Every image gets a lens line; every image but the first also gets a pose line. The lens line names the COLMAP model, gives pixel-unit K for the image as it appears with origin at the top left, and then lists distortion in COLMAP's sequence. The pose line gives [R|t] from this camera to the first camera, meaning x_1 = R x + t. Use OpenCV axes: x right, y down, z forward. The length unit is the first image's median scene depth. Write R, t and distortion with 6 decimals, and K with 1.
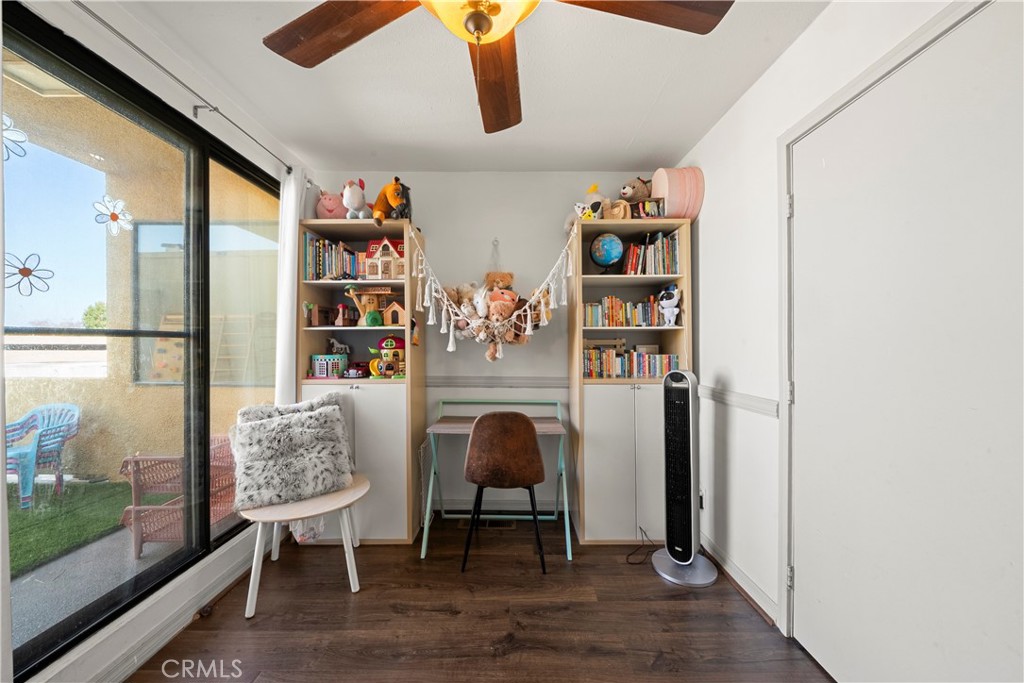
lens RADIAL K [[365.3, 0, 511.3], [0, 365.3, 346.6], [0, 0, 1]] dist [0.000340, -0.000004]
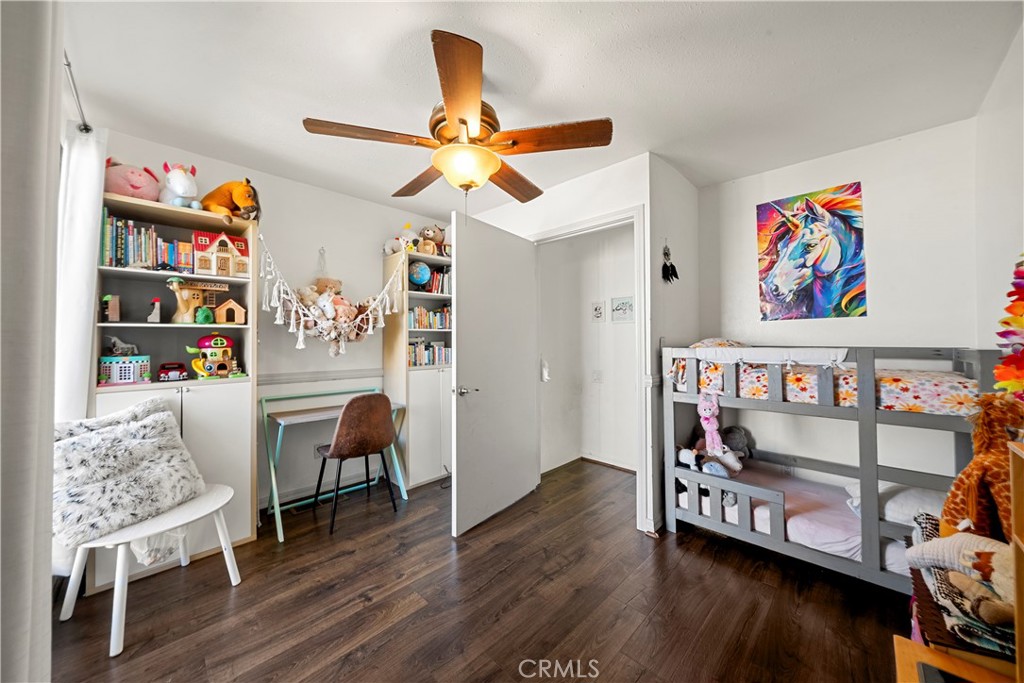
lens RADIAL K [[368.0, 0, 512.0], [0, 368.0, 341.5], [0, 0, 1]] dist [-0.000062, -0.000017]
pose [[0.694011, -0.006532, 0.719935, -0.519290], [0.010745, 0.999941, -0.001286, -0.000543], [-0.719884, 0.008628, 0.694041, -0.229704]]
